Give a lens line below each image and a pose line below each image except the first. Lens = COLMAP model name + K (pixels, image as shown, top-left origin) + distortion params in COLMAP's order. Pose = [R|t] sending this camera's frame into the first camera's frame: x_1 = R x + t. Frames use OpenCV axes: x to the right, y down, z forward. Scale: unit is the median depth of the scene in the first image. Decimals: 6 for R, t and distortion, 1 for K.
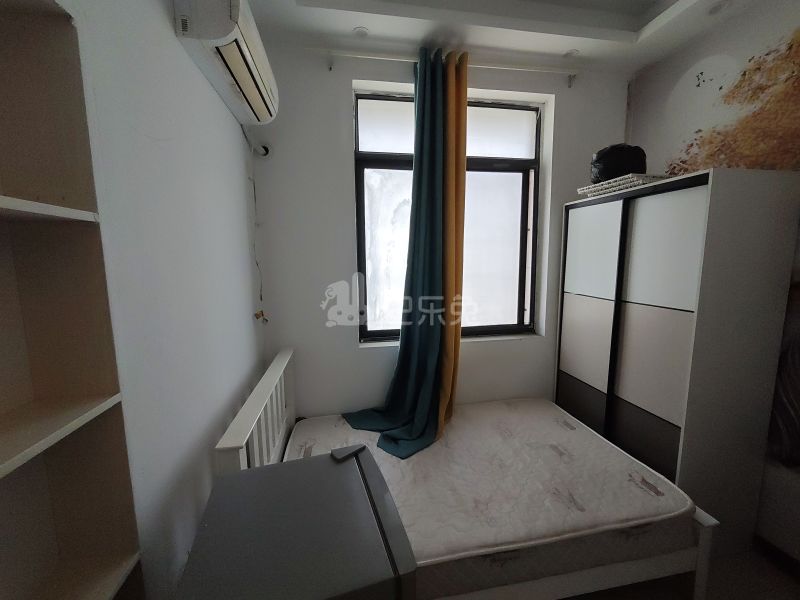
lens RADIAL K [[333.4, 0, 398.3], [0, 333.4, 299.4], [0, 0, 1]] dist [-0.001365, 0.000103]
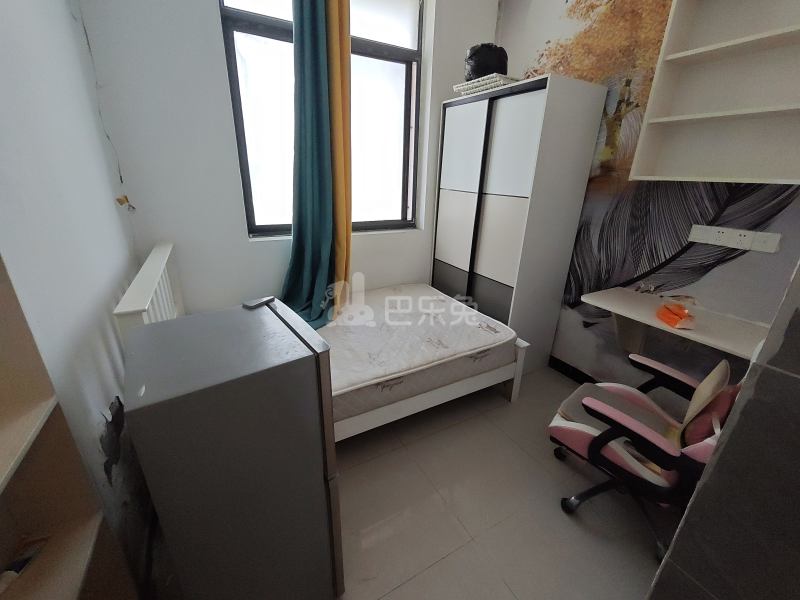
lens RADIAL K [[333.3, 0, 398.7], [0, 333.3, 296.1], [0, 0, 1]] dist [-0.000782, 0.000301]
pose [[0.944903, -0.078556, 0.317784, -0.030294], [0.002526, 0.972500, 0.232891, 0.087913], [-0.327340, -0.219257, 0.919116, -0.093916]]
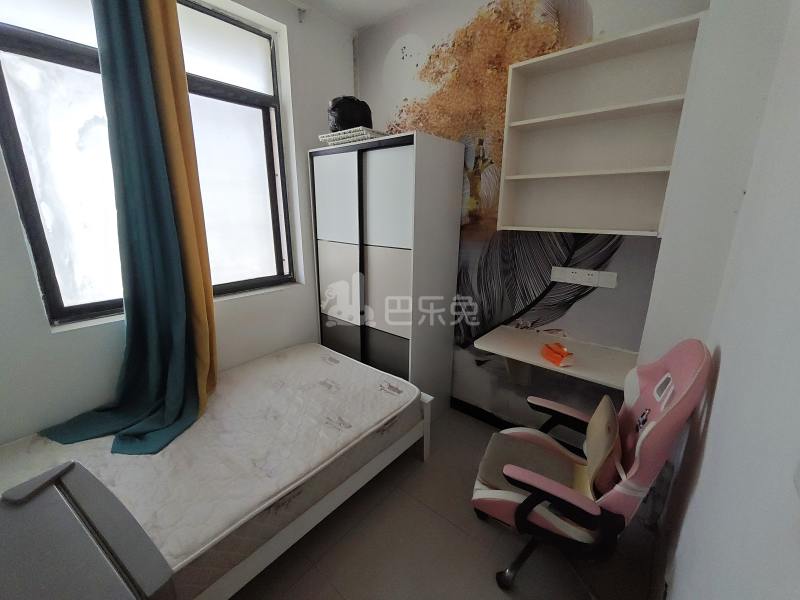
lens RADIAL K [[333.4, 0, 398.3], [0, 333.4, 299.4], [0, 0, 1]] dist [-0.001365, 0.000103]
pose [[0.771798, -0.151329, 0.617599, 0.025213], [0.066227, 0.985116, 0.158618, 0.017009], [-0.632410, -0.081519, 0.770332, 0.026608]]
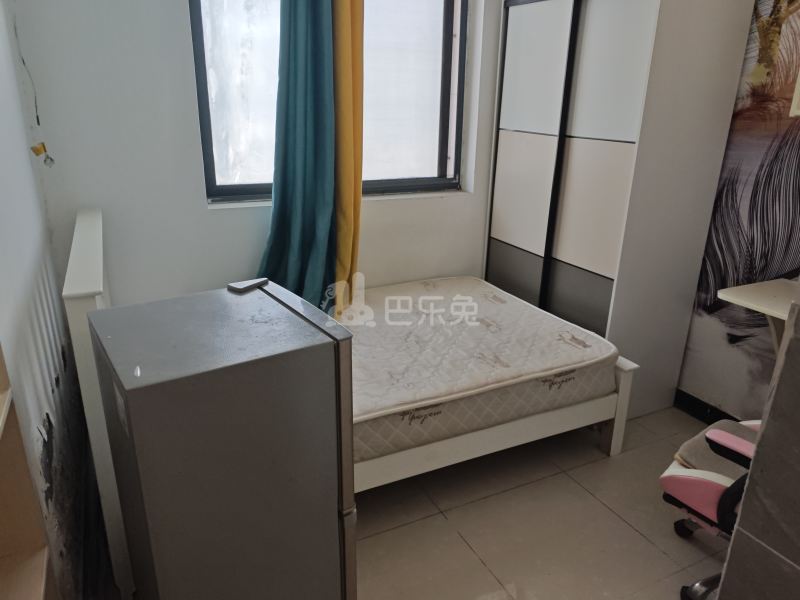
lens RADIAL K [[590.8, 0, 405.3], [0, 590.8, 288.8], [0, 0, 1]] dist [0.005645, -0.010796]
pose [[0.957652, -0.059471, 0.281720, -0.100510], [0.006709, 0.982780, 0.184659, 0.105096], [-0.287851, -0.174949, 0.941560, -0.267907]]
